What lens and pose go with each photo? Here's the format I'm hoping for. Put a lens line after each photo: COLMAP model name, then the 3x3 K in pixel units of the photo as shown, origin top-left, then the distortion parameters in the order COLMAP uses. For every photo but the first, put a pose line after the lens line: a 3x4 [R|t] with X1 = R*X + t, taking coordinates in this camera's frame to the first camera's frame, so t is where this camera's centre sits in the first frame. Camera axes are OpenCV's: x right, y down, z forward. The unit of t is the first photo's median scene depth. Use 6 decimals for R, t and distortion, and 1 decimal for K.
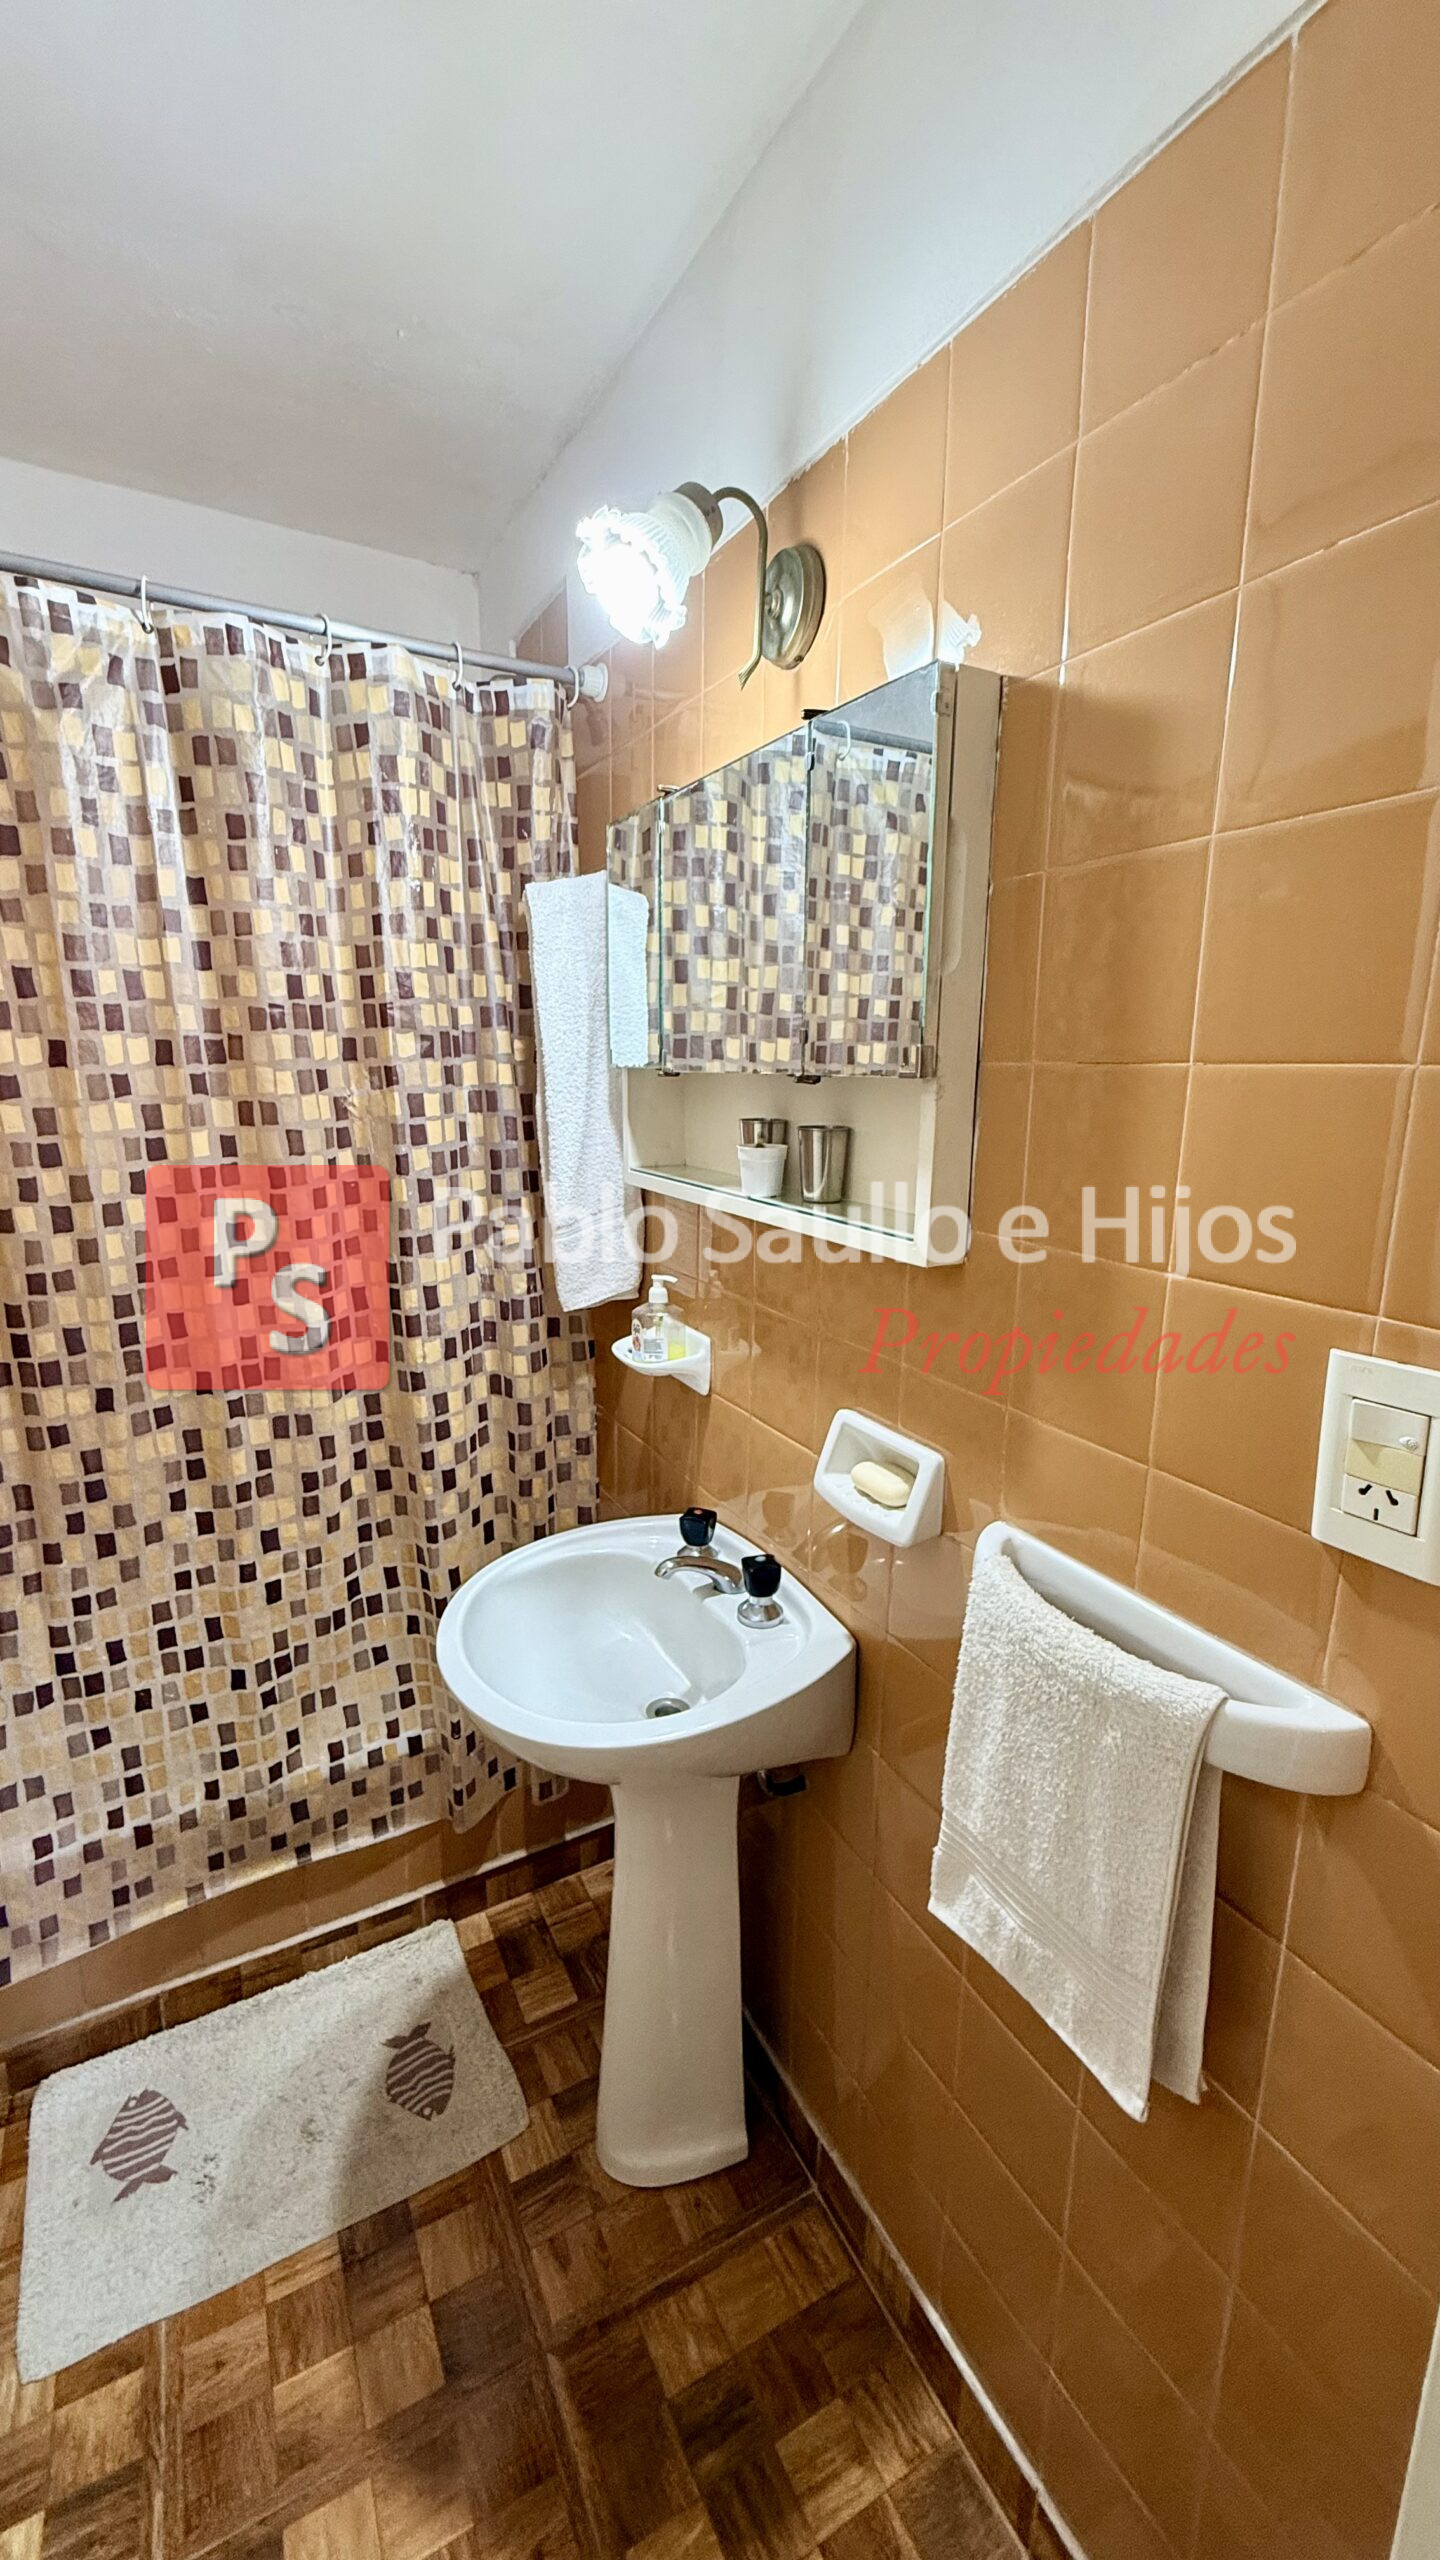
lens RADIAL K [[1020.7, 0, 726.0], [0, 1020.7, 1274.3], [0, 0, 1]] dist [-0.001396, 0.000668]
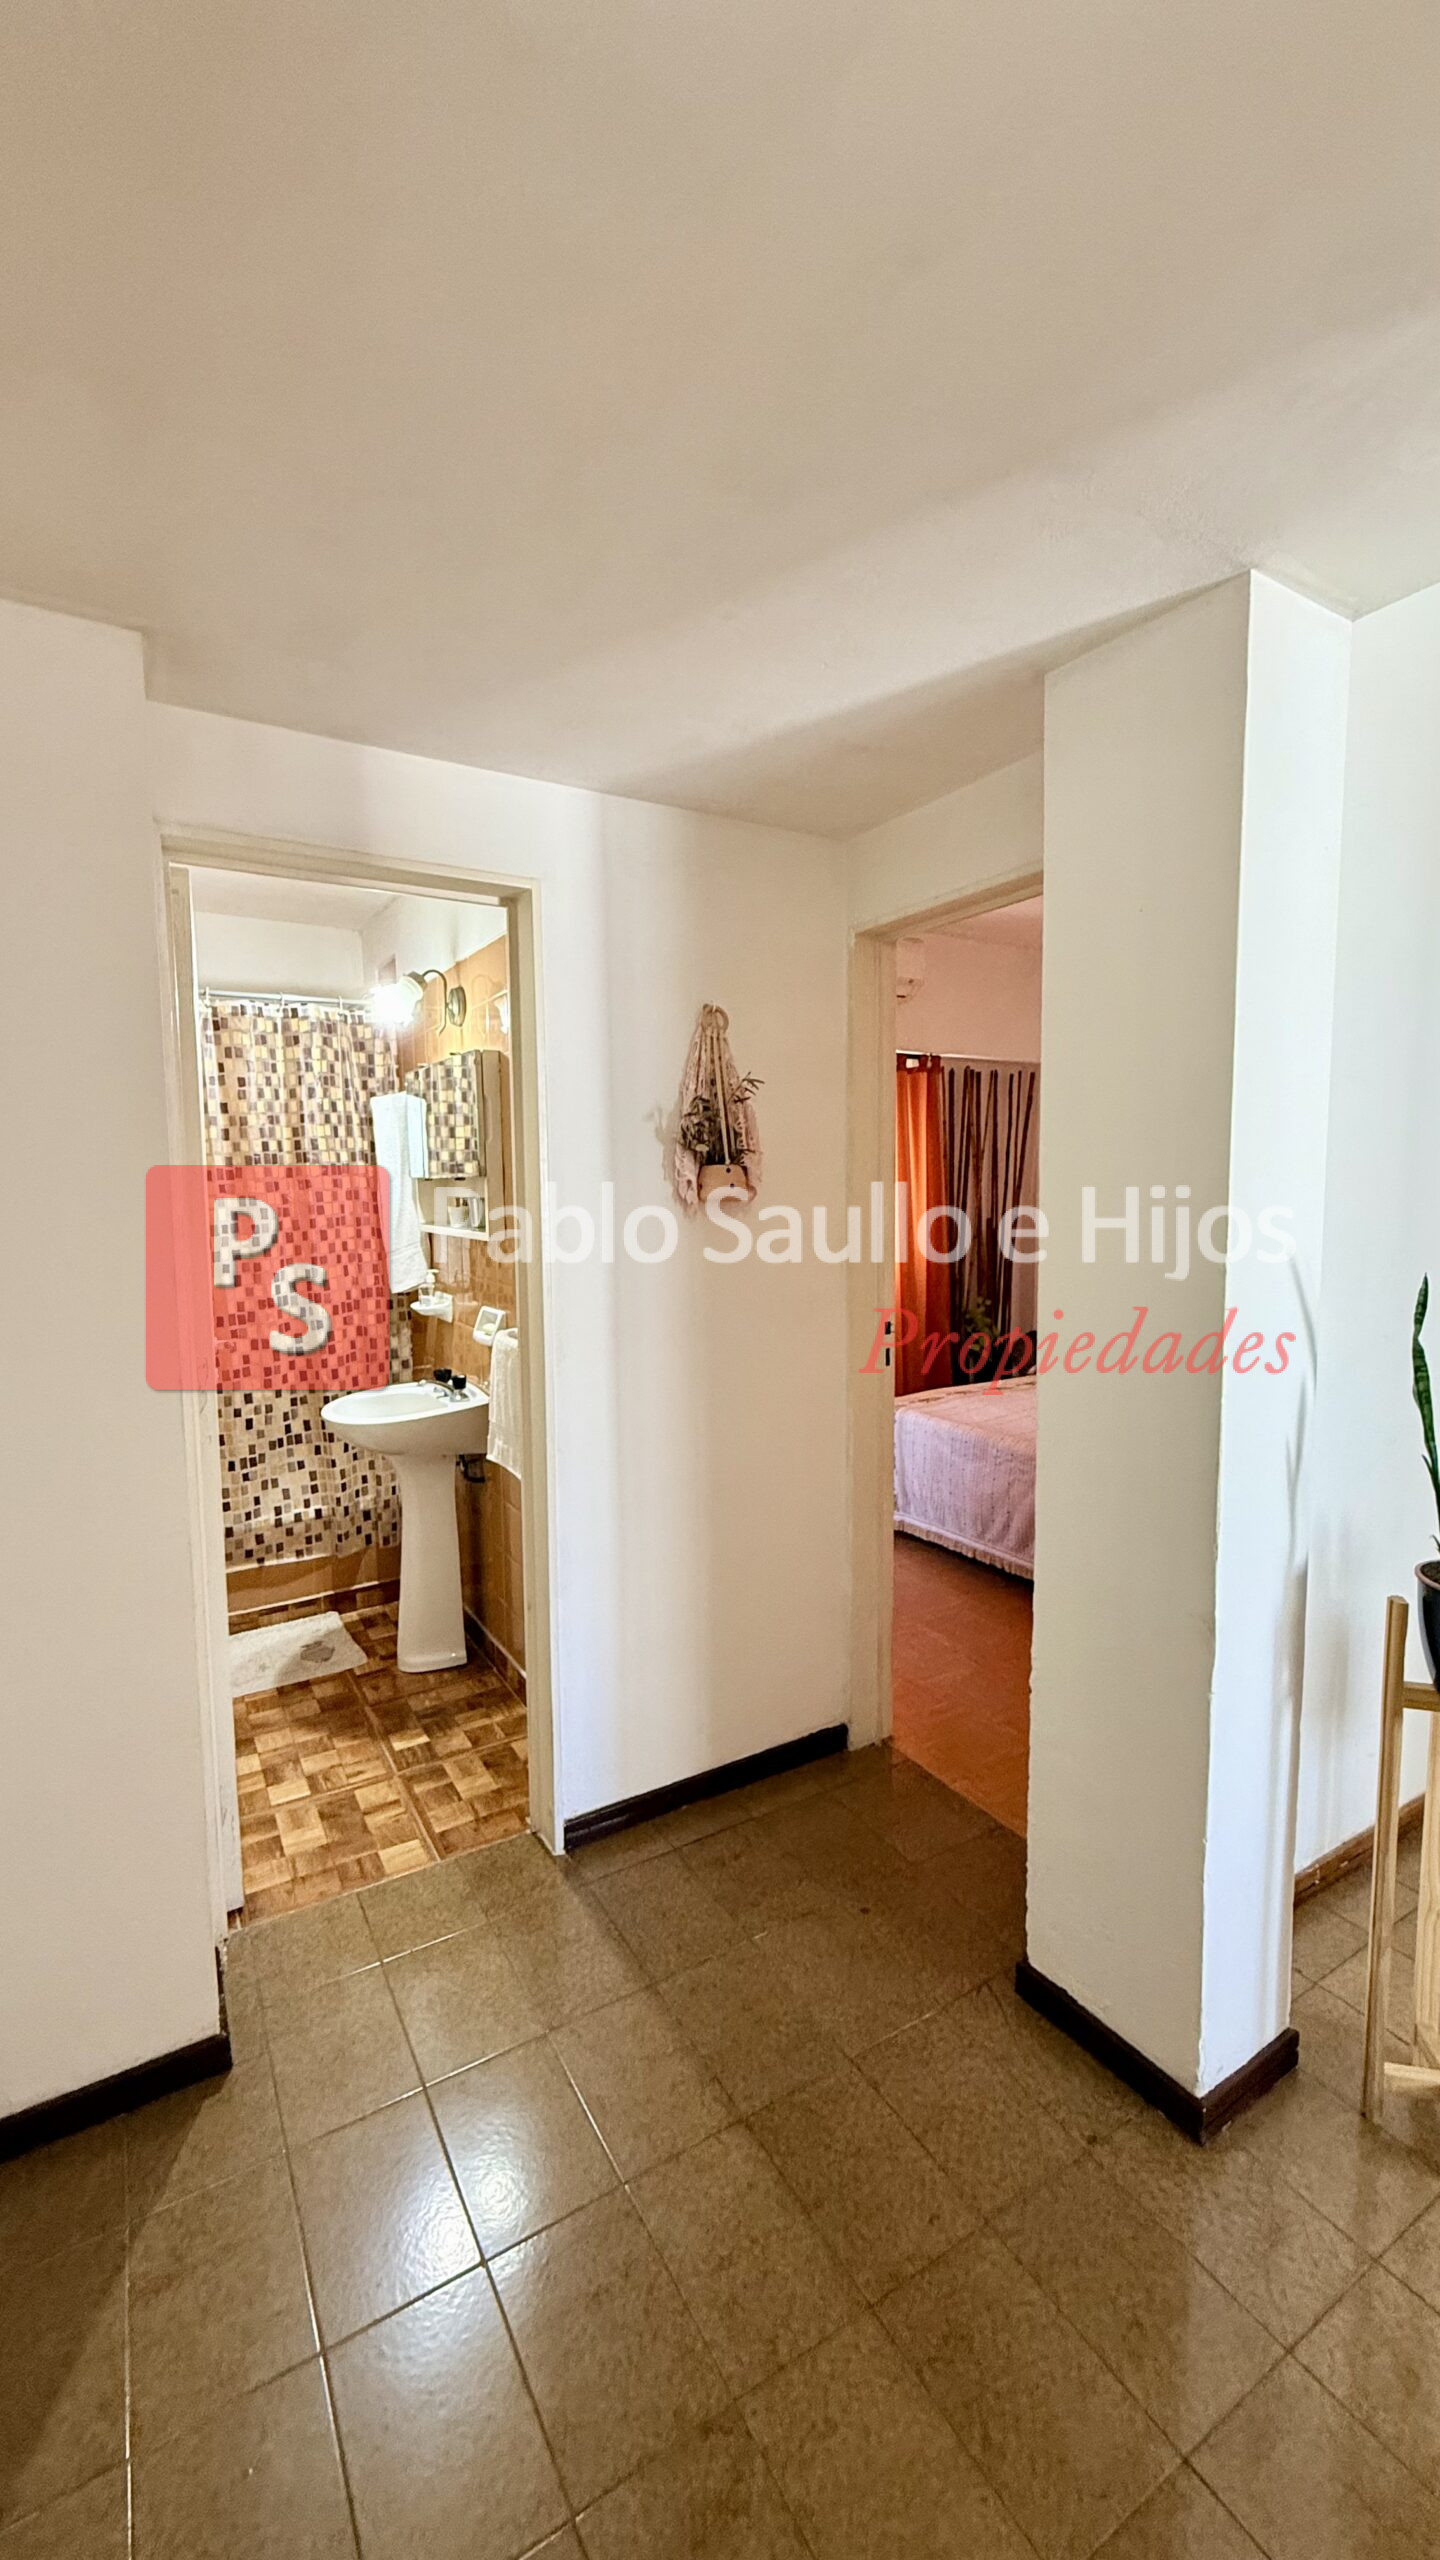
lens RADIAL K [[1020.7, 0, 725.7], [0, 1020.7, 1276.9], [0, 0, 1]] dist [-0.001396, 0.000668]
pose [[0.998531, -0.028679, 0.045976, 0.472581], [0.033659, 0.993196, -0.111484, 0.285567], [-0.042466, 0.112868, 0.992702, -1.223645]]
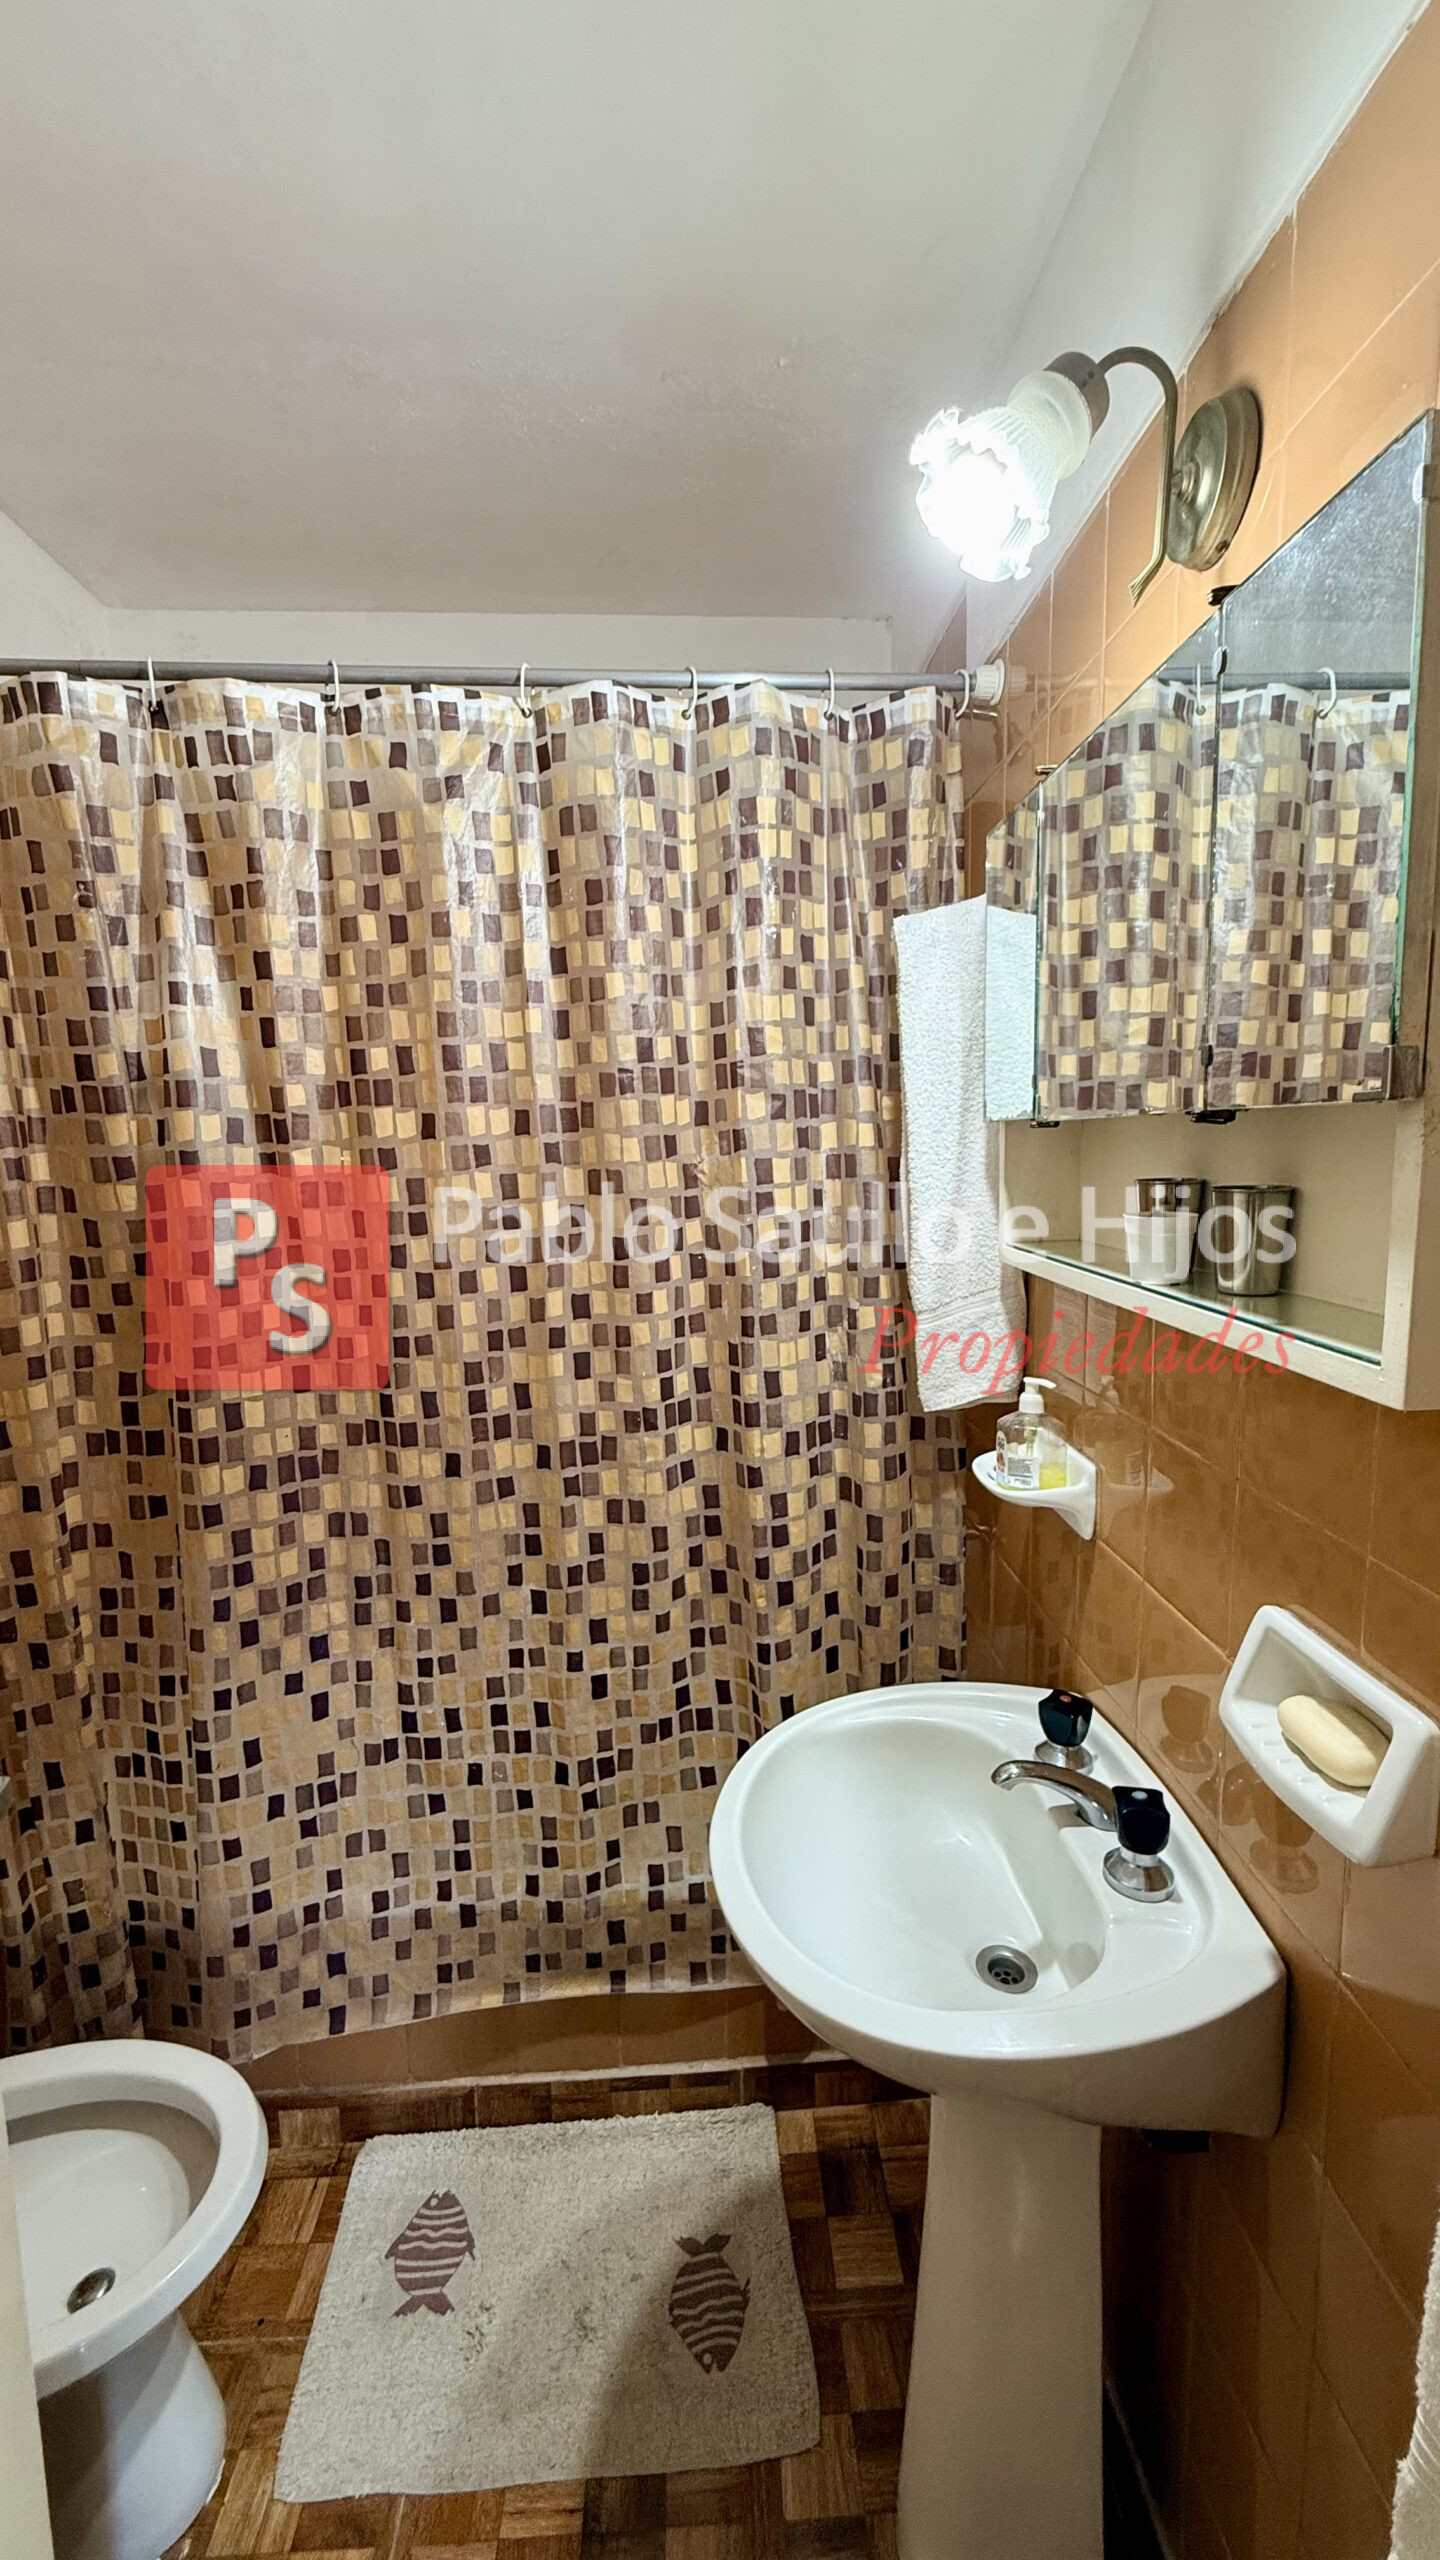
lens RADIAL K [[1020.7, 0, 725.0], [0, 1020.7, 1273.2], [0, 0, 1]] dist [-0.001396, 0.000668]
pose [[0.901075, 0.025038, -0.432940, 0.060104], [-0.057023, 0.996504, -0.061053, -0.018205], [0.429898, 0.079701, 0.899353, 0.178905]]
